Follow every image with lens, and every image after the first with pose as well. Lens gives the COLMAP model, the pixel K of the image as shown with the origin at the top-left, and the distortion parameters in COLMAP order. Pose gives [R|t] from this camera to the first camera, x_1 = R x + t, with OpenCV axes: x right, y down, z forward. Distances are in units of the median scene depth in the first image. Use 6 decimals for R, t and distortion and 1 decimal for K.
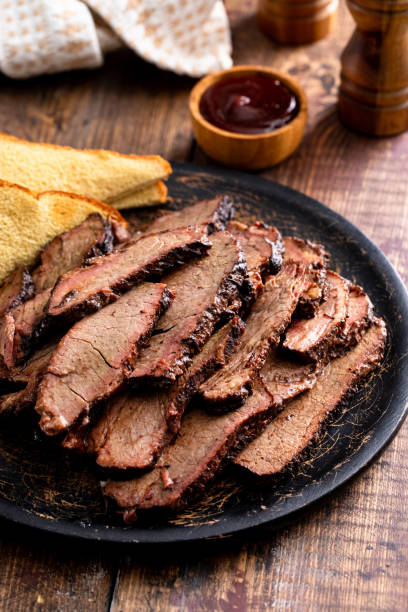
lens RADIAL K [[1987.4, 0, 195.6], [0, 1987.4, 305.7], [0, 0, 1]] dist [0.058505, -1.530007]
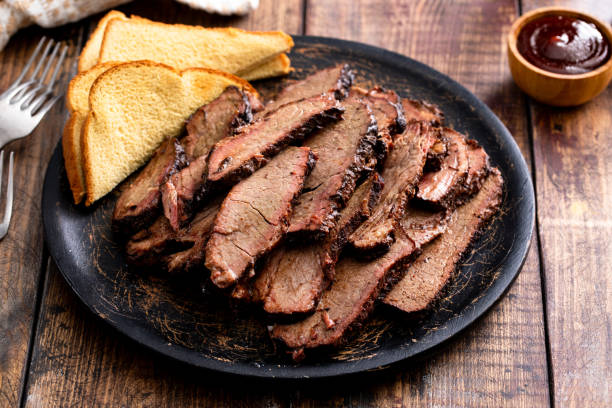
lens RADIAL K [[1987.4, 0, 306.0], [0, 1987.4, 204.0], [0, 0, 1]] dist [0.058505, -1.530007]
pose [[0.995912, -0.053906, 0.072484, -0.100985], [0.052083, 0.998283, 0.026811, -0.009209], [-0.073805, -0.022926, 0.997009, -0.116541]]
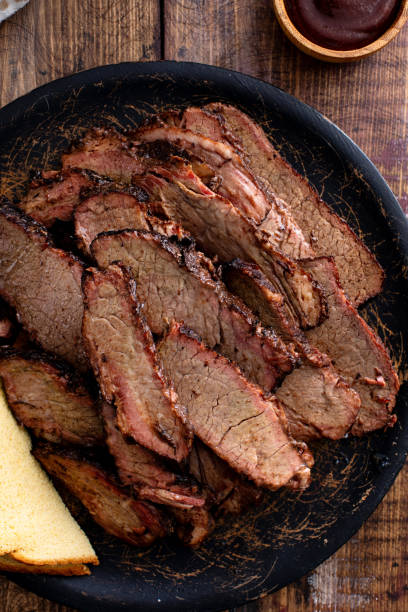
lens RADIAL K [[948.7, 0, 204.0], [0, 948.7, 306.0], [0, 0, 1]] dist [-0.022939, -0.176863]
pose [[0.275392, -0.961150, -0.018708, 0.007618], [0.667691, 0.177235, 0.723033, -0.323518], [-0.691628, -0.211609, 0.690560, 0.698810]]
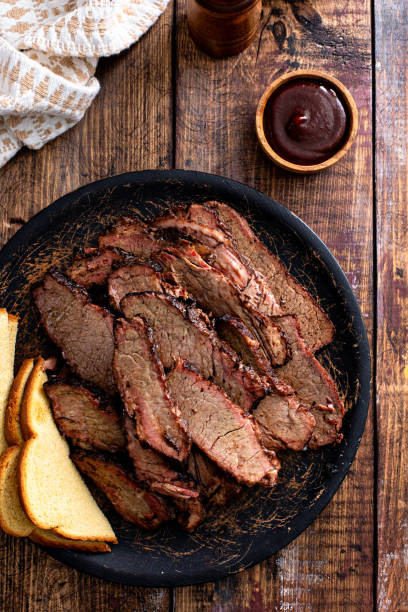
lens RADIAL K [[948.7, 0, 204.0], [0, 948.7, 306.0], [0, 0, 1]] dist [-0.022939, -0.176863]
pose [[0.294423, -0.953847, 0.059088, -0.010723], [0.656098, 0.246698, 0.713215, -0.445258], [-0.694875, -0.171219, 0.698451, 0.580777]]
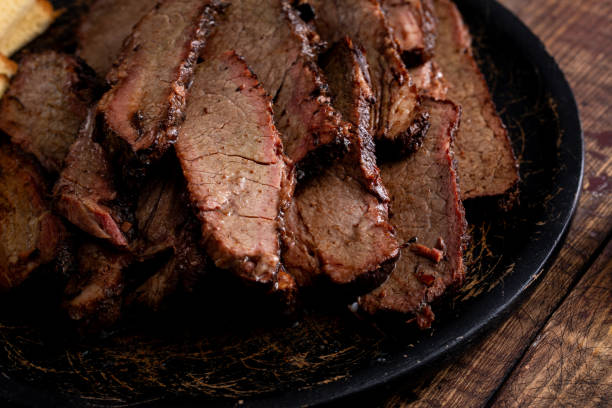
lens RADIAL K [[1987.4, 0, 306.0], [0, 1987.4, 204.0], [0, 0, 1]] dist [0.058505, -1.530007]
pose [[0.751962, -0.464187, 0.468063, -0.359574], [0.487733, 0.869440, 0.078678, -0.005378], [-0.443474, 0.169127, 0.880186, 0.371598]]
